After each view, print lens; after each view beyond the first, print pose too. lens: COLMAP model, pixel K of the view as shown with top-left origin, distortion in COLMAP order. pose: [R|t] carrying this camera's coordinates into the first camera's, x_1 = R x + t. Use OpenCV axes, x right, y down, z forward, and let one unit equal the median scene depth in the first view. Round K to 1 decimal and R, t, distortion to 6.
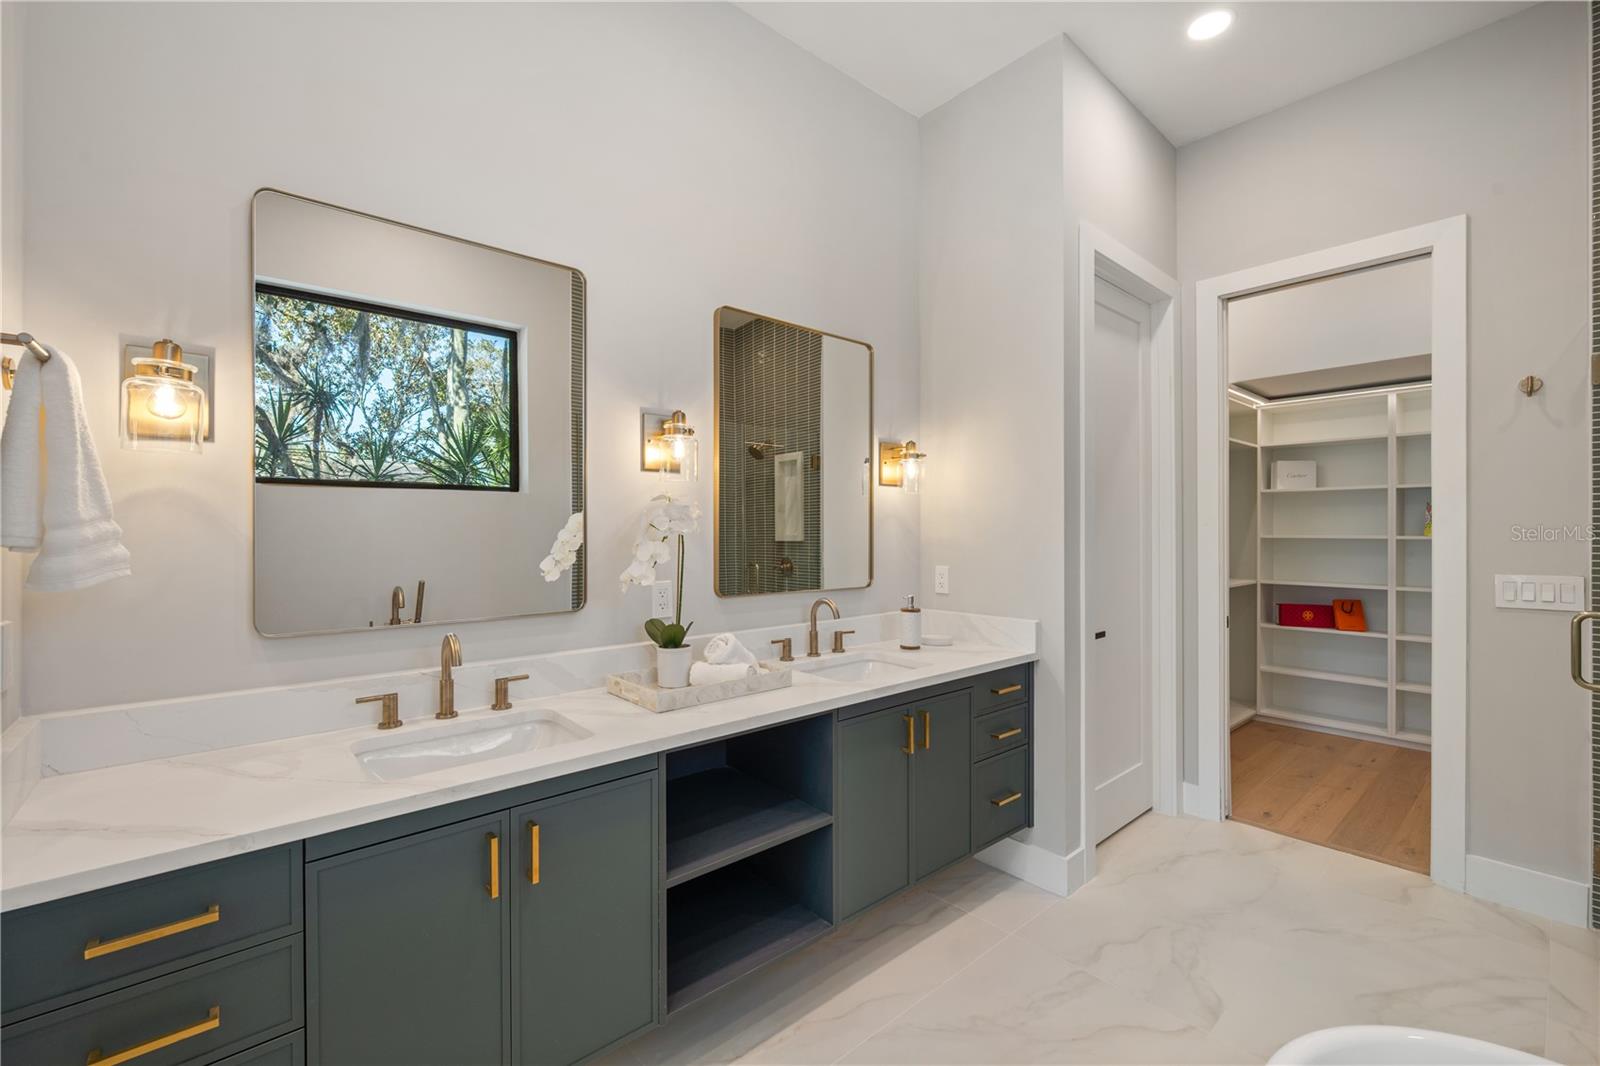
lens RADIAL K [[684.7, 0, 801.6], [0, 684.7, 533.2], [0, 0, 1]] dist [-0.000240, -0.000184]
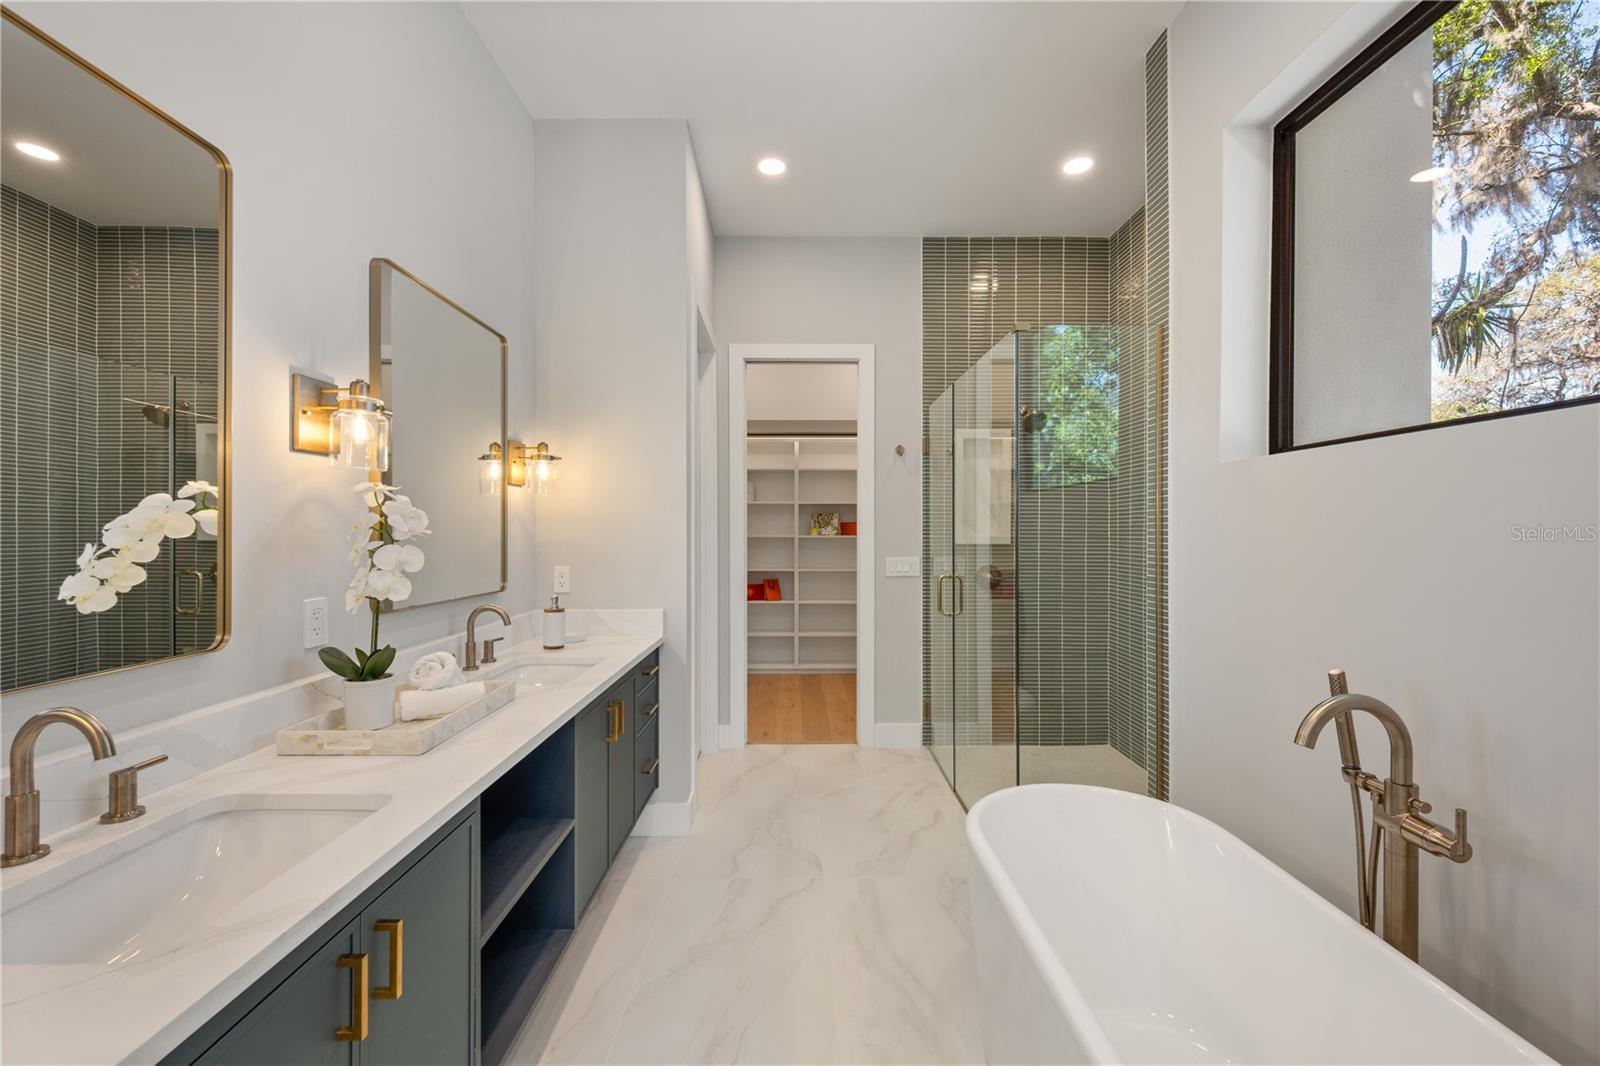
lens RADIAL K [[650.9, 0, 806.4], [0, 650.9, 530.8], [0, 0, 1]] dist [-0.003002, 0.000300]
pose [[0.637462, 0.000945, 0.770481, -0.354221], [0.002712, 0.999990, -0.003470, -0.000794], [-0.770477, 0.004302, 0.637453, 0.103301]]
